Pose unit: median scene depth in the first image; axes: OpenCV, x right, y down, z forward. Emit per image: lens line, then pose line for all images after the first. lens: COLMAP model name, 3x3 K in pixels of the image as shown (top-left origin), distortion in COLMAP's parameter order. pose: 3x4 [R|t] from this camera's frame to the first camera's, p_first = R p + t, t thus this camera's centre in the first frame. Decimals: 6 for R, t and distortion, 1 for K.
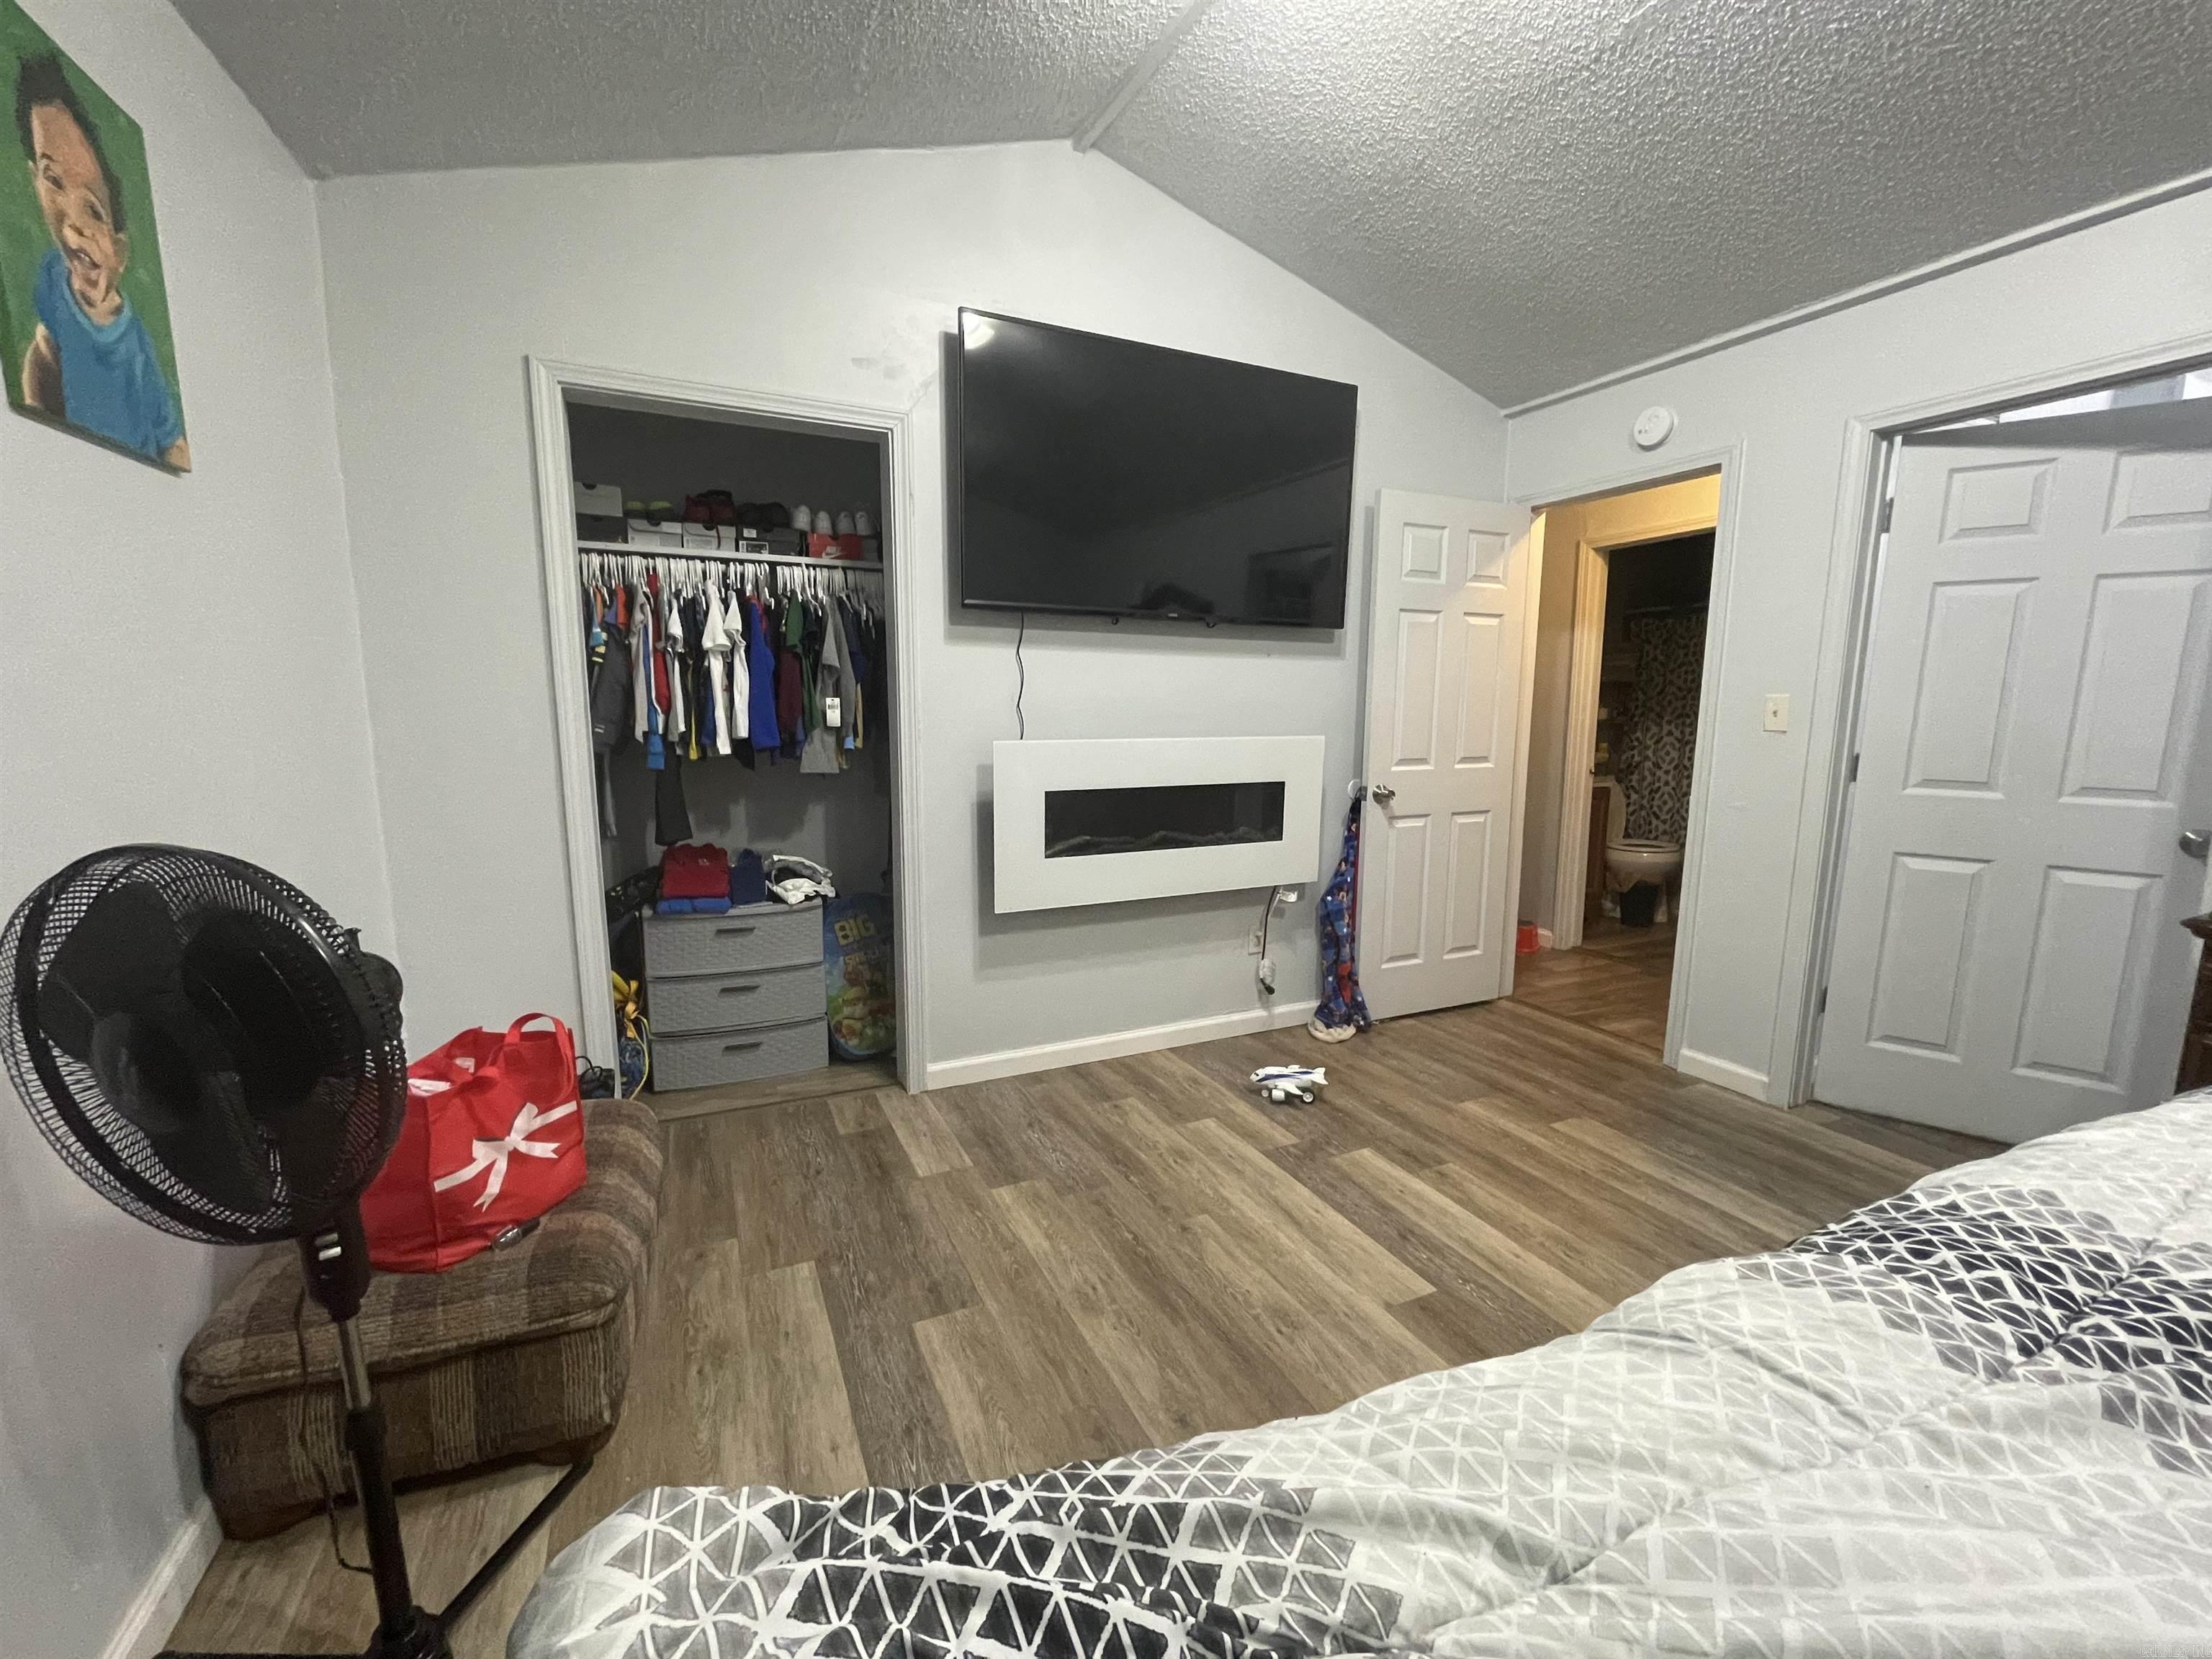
lens RADIAL K [[896.8, 0, 1101.8], [0, 896.8, 830.9], [0, 0, 1]] dist [-0.001828, -0.000297]
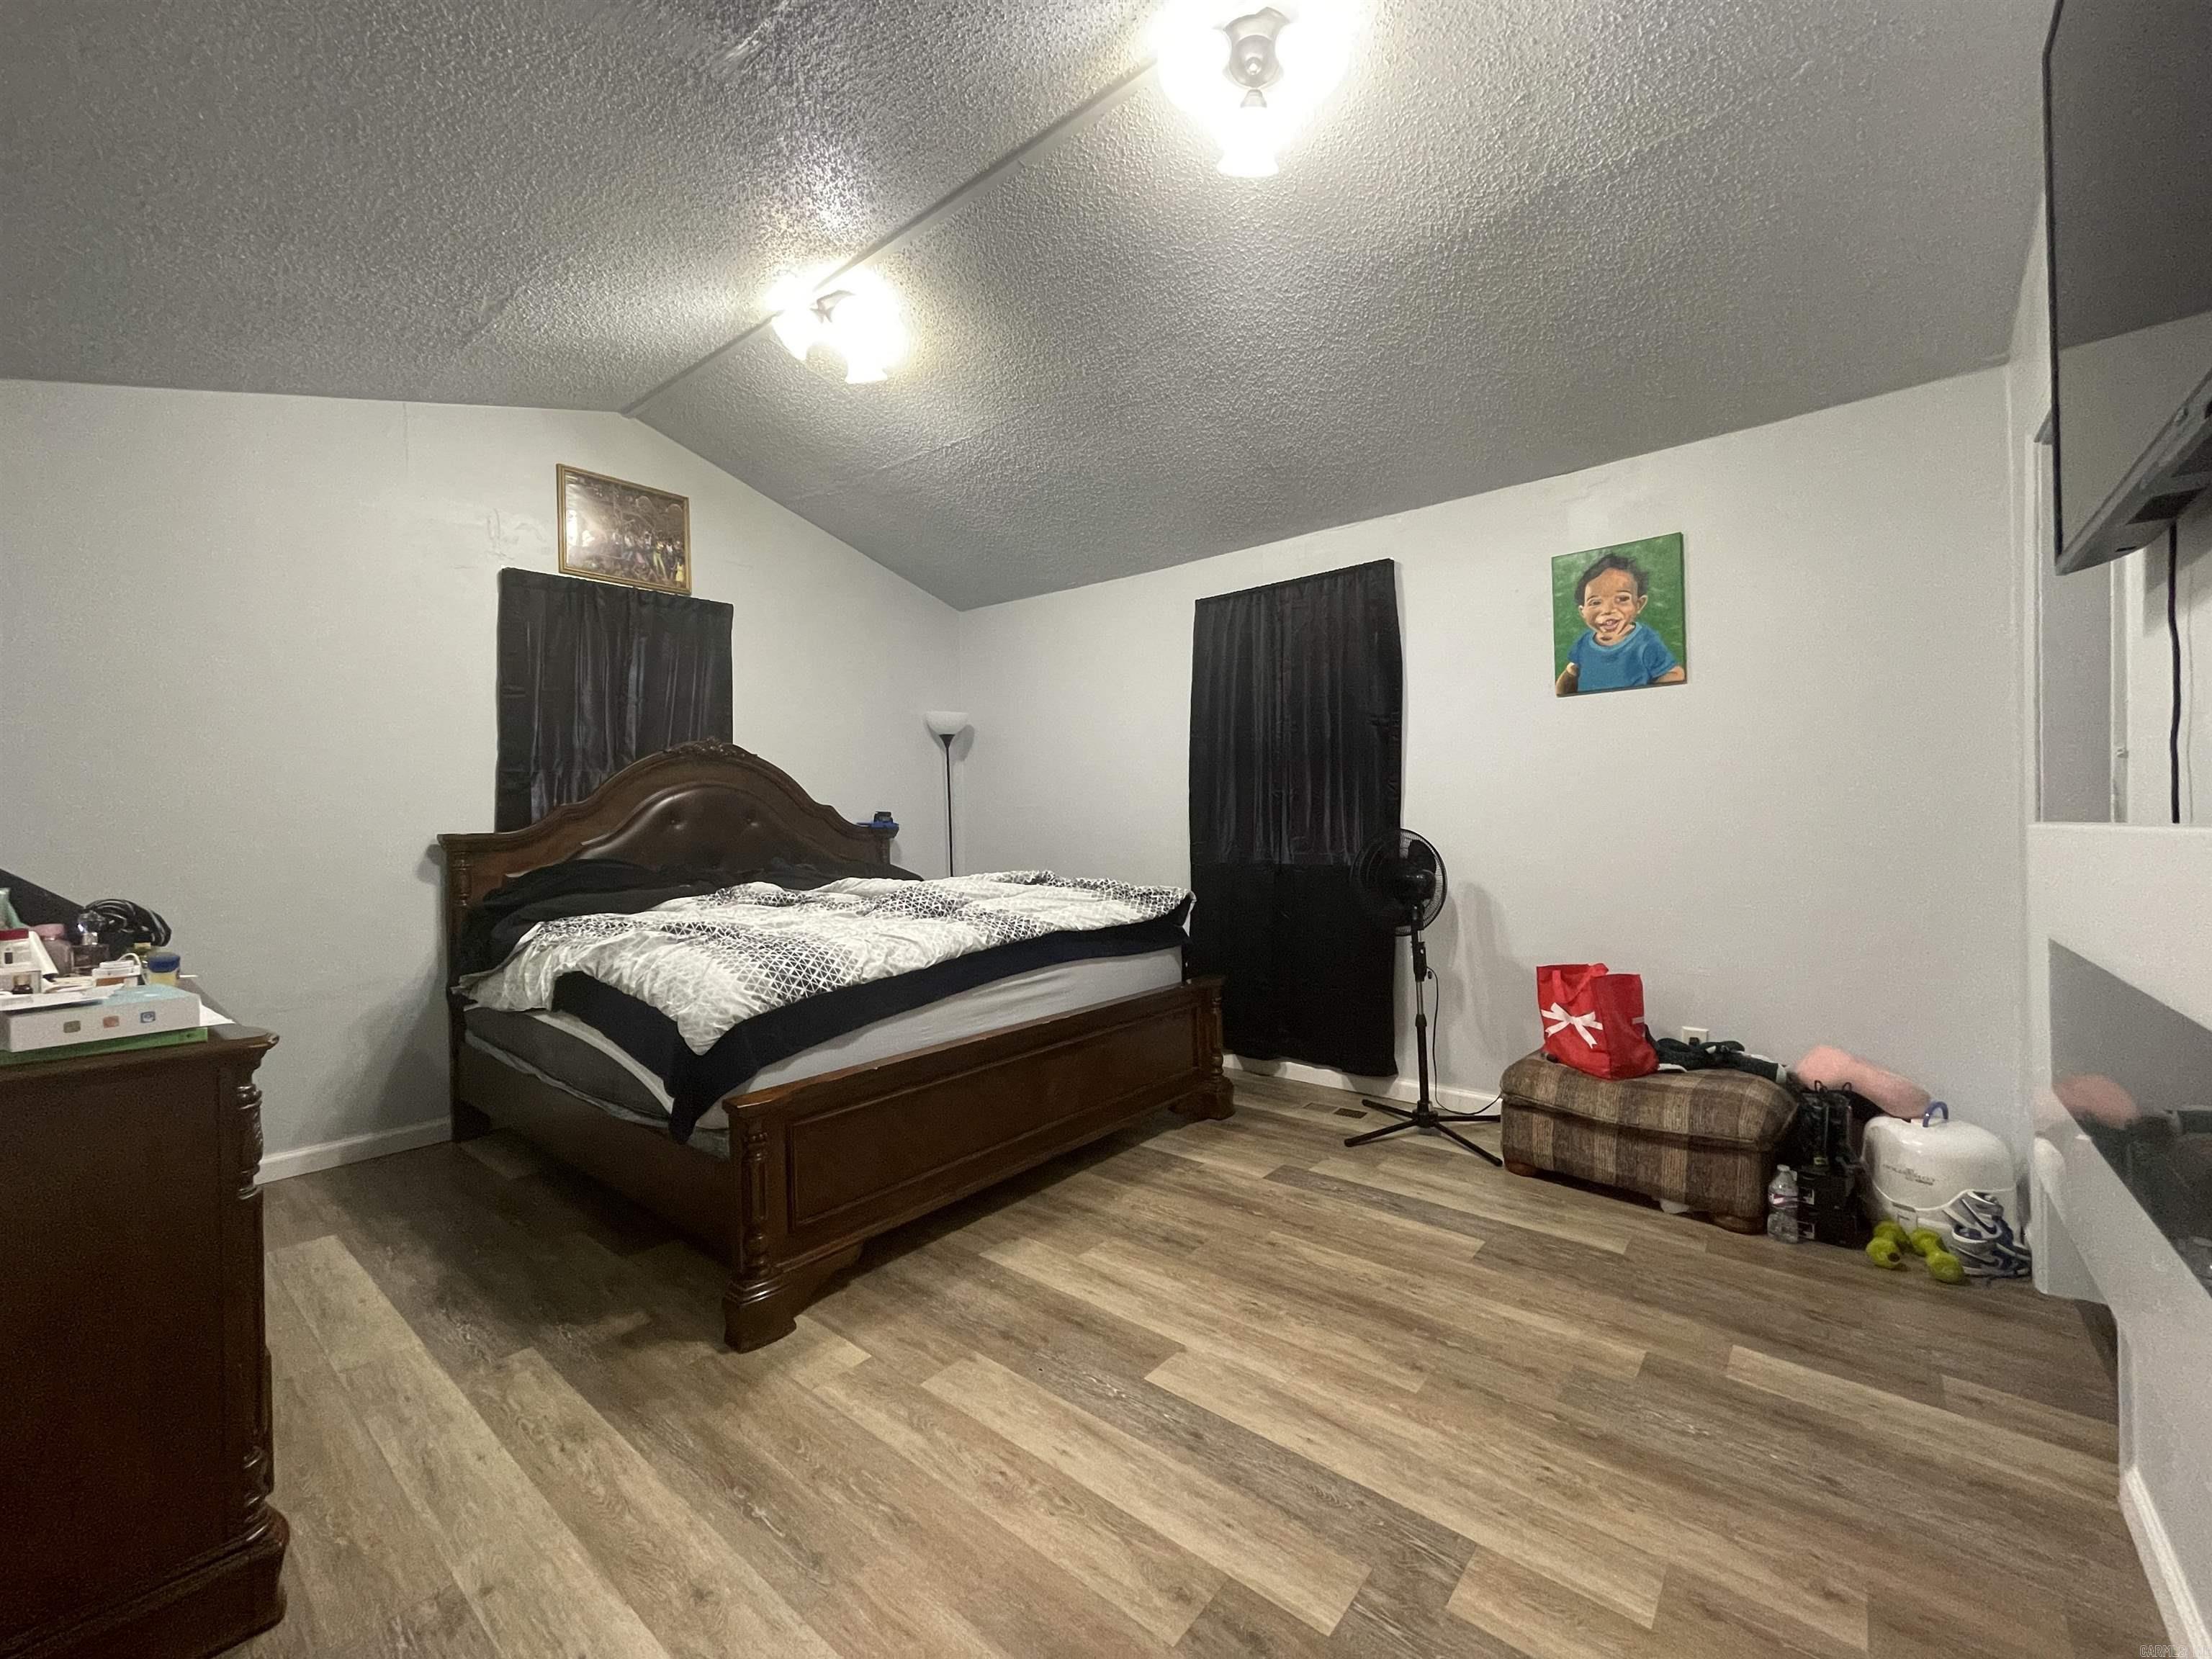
lens RADIAL K [[896.8, 0, 1101.8], [0, 896.8, 830.9], [0, 0, 1]] dist [-0.001828, -0.000297]
pose [[-0.905629, -0.001485, -0.424069, 0.762327], [-0.065220, 0.988584, 0.135820, -0.173754], [0.419026, 0.150661, -0.895387, 1.627147]]
